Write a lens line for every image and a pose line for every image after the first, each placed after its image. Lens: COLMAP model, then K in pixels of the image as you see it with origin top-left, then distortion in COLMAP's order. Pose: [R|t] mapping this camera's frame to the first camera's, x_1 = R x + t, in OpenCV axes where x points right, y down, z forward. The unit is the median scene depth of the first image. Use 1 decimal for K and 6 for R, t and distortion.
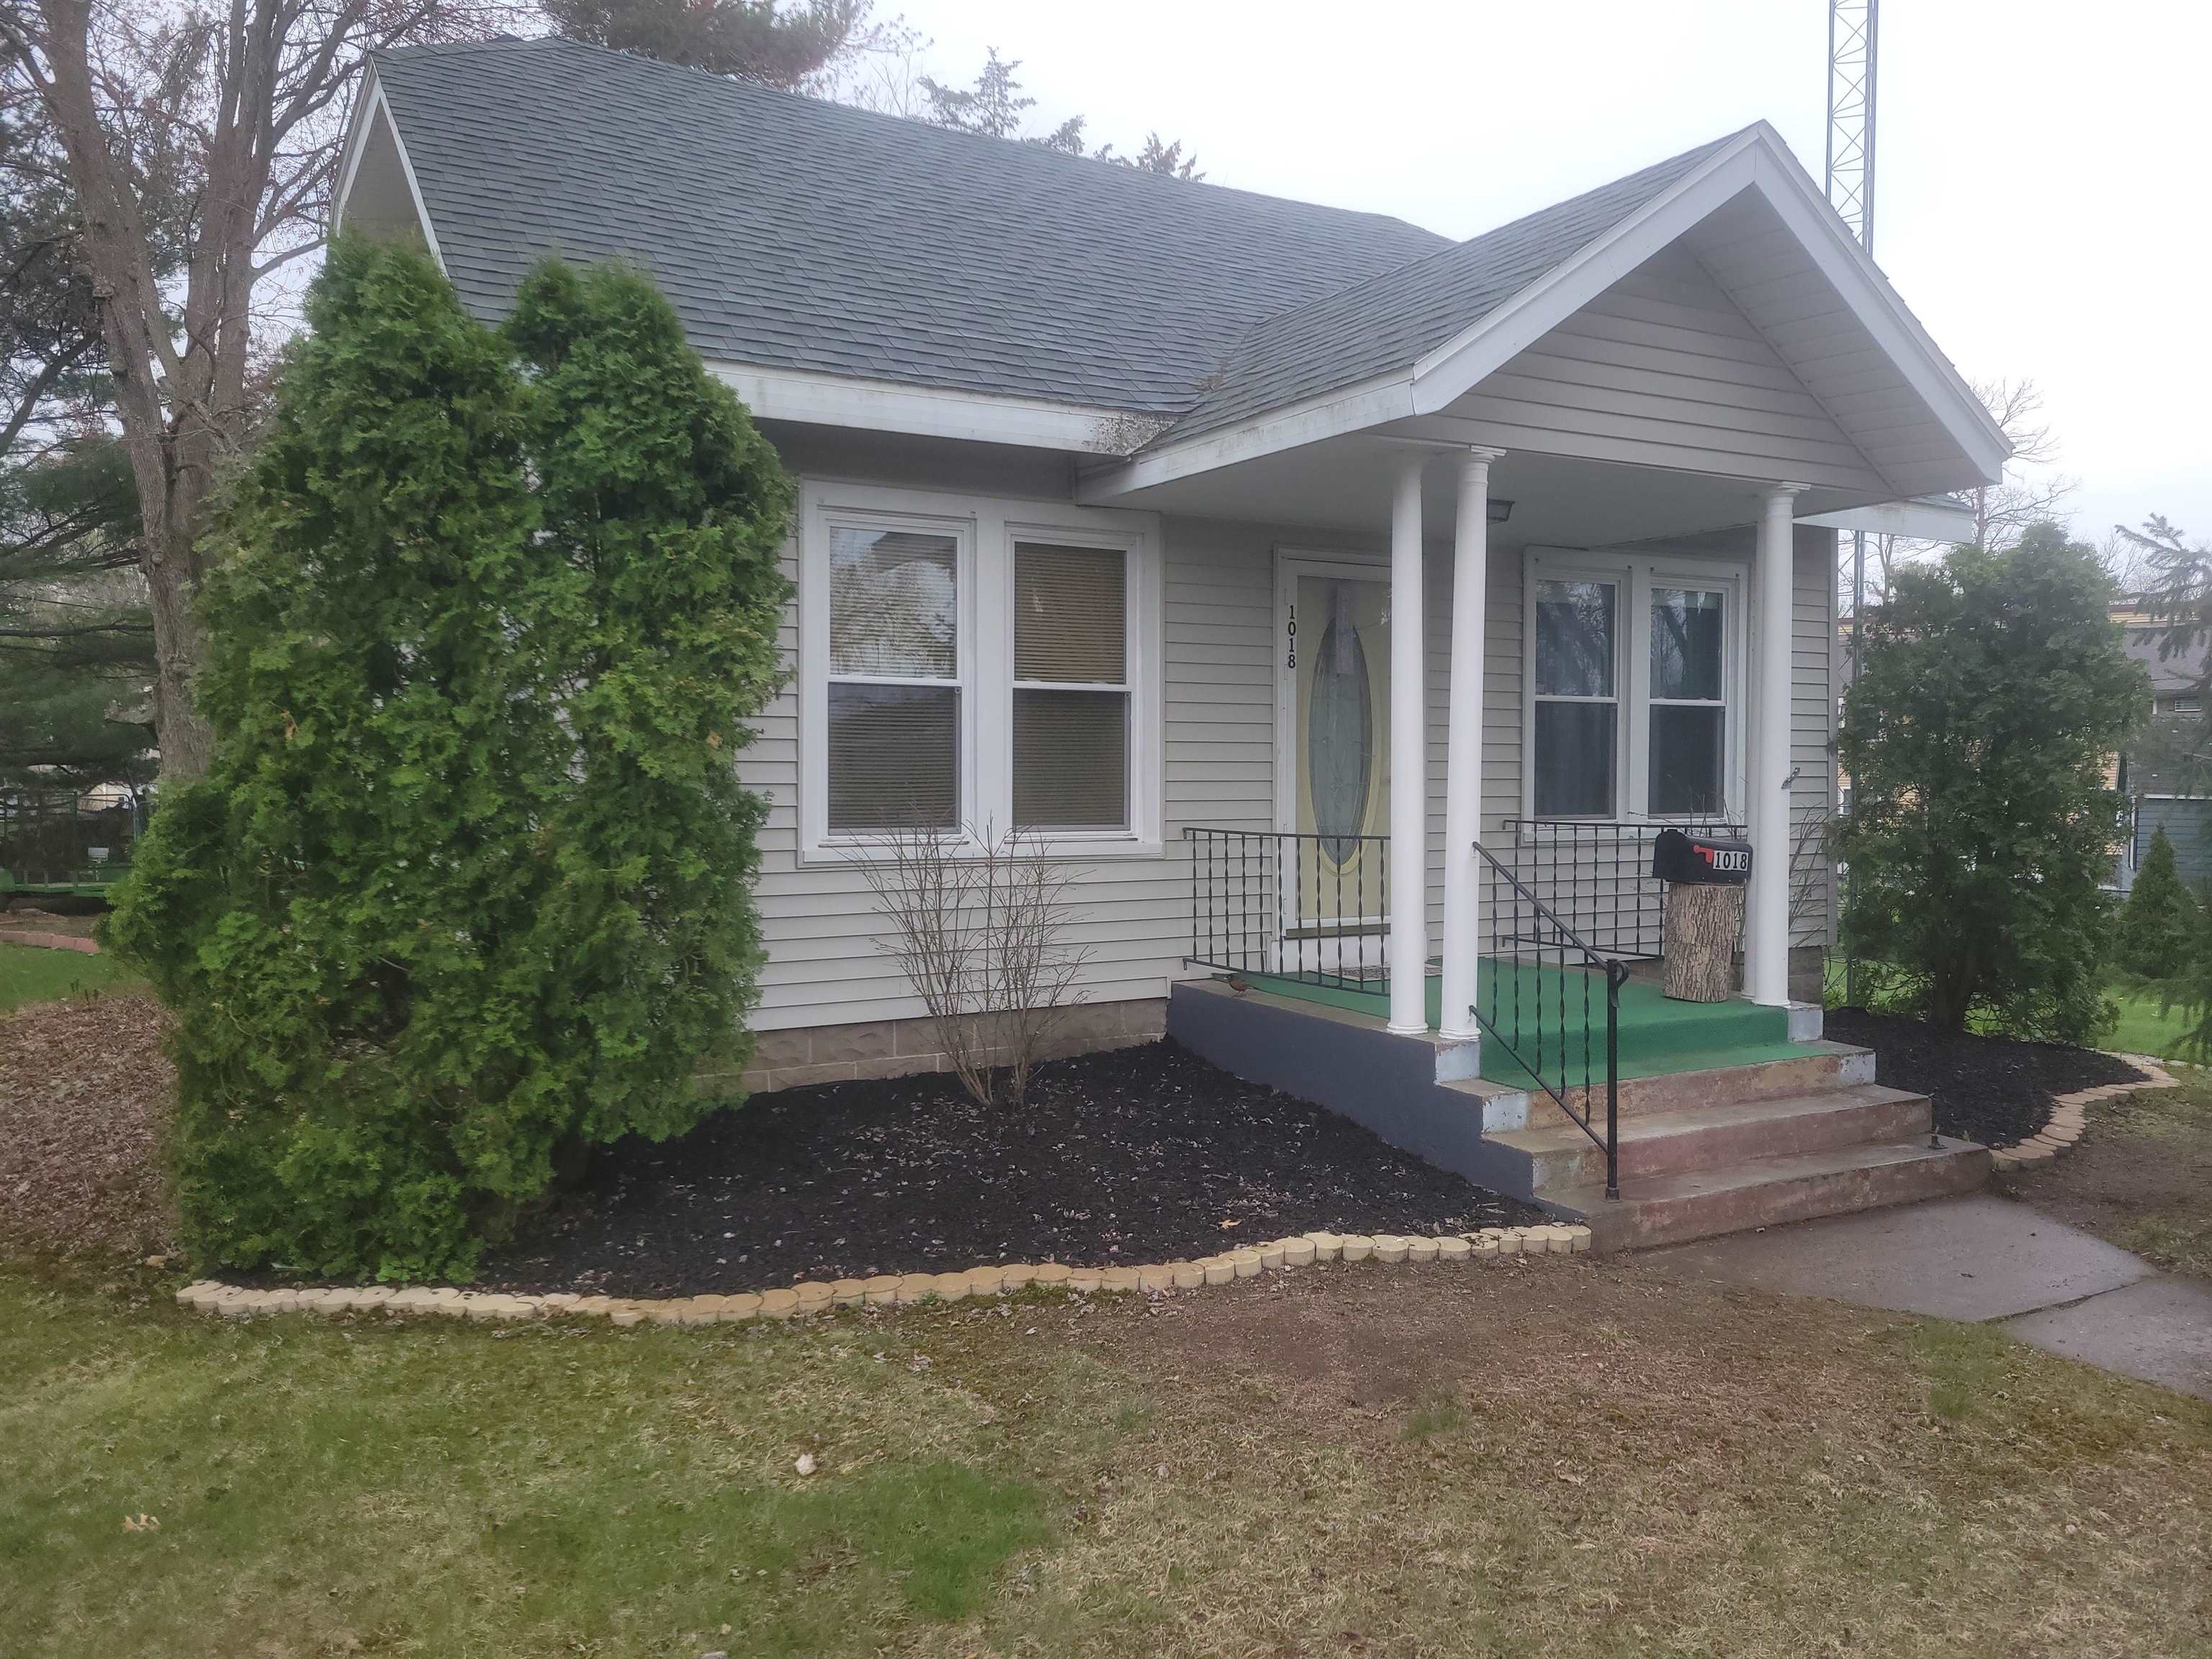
lens RADIAL K [[1622.1, 0, 1114.7], [0, 1622.1, 823.6], [0, 0, 1]] dist [0.066507, -0.049470]
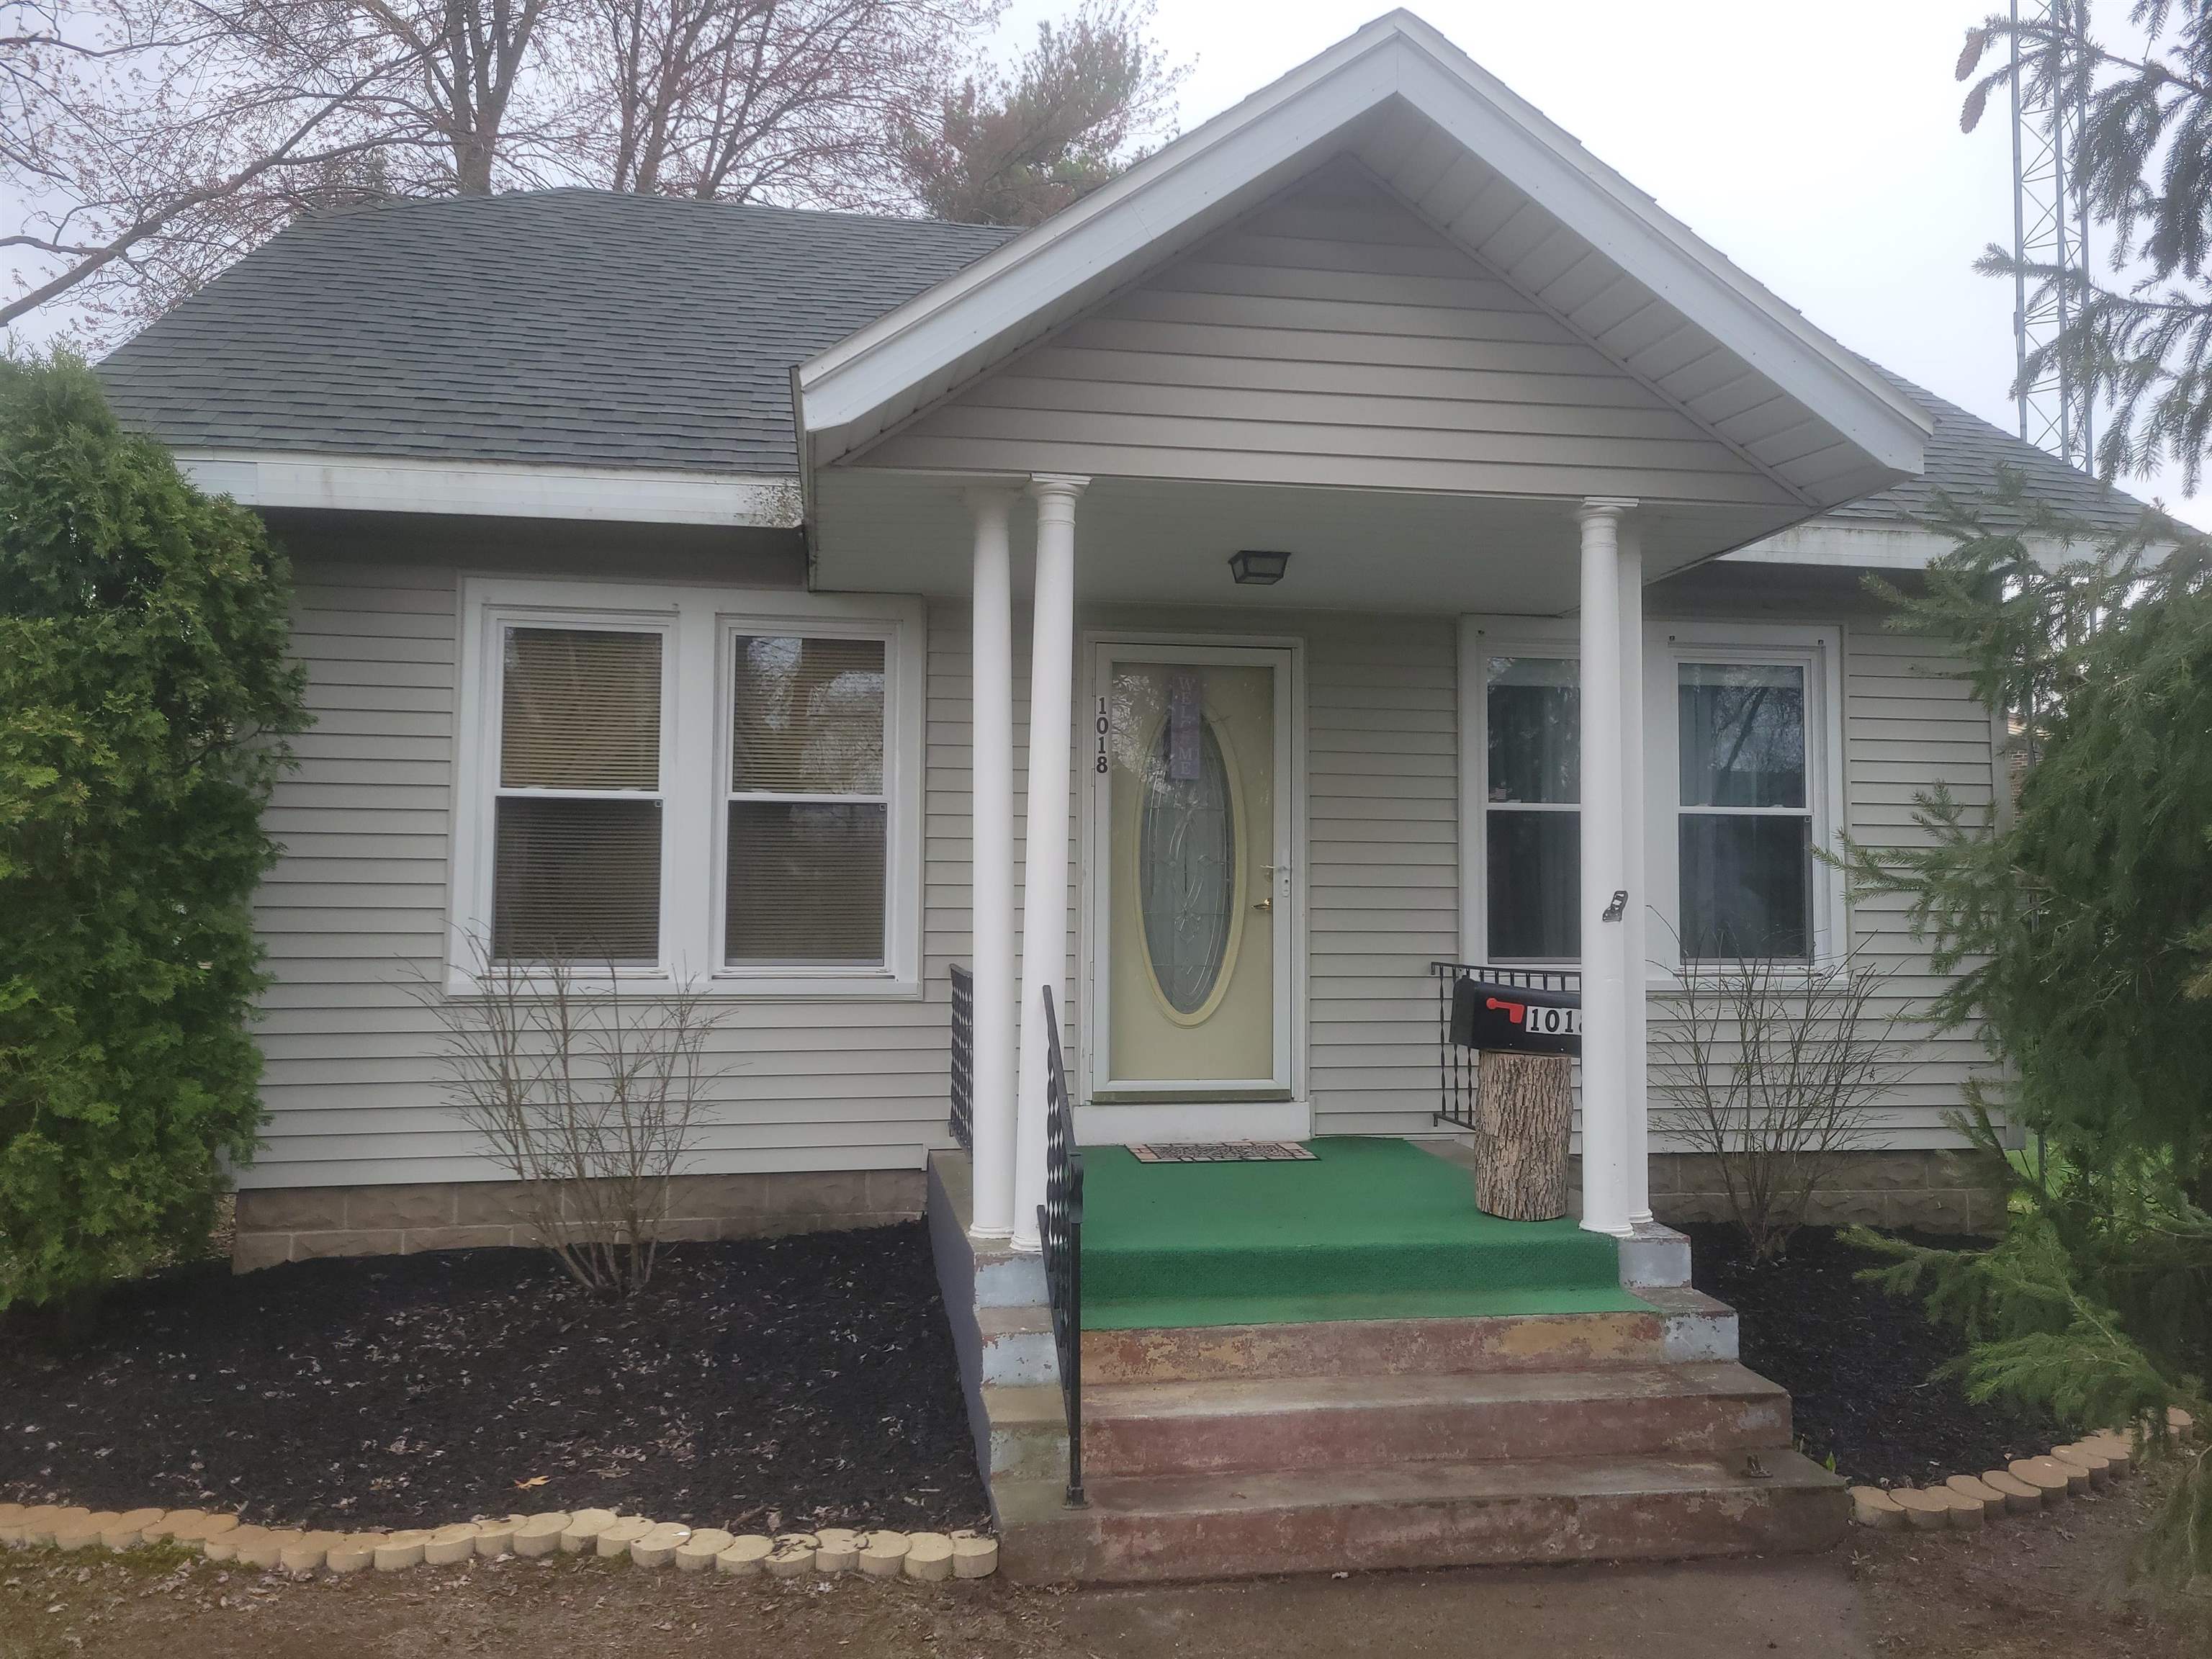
lens RADIAL K [[1622.1, 0, 1114.7], [0, 1622.1, 823.6], [0, 0, 1]] dist [0.066507, -0.049470]
pose [[0.940017, -0.014005, -0.340840, 0.493107], [-0.015406, 0.996394, -0.083431, -0.001398], [0.340780, 0.083677, 0.936412, 0.286200]]
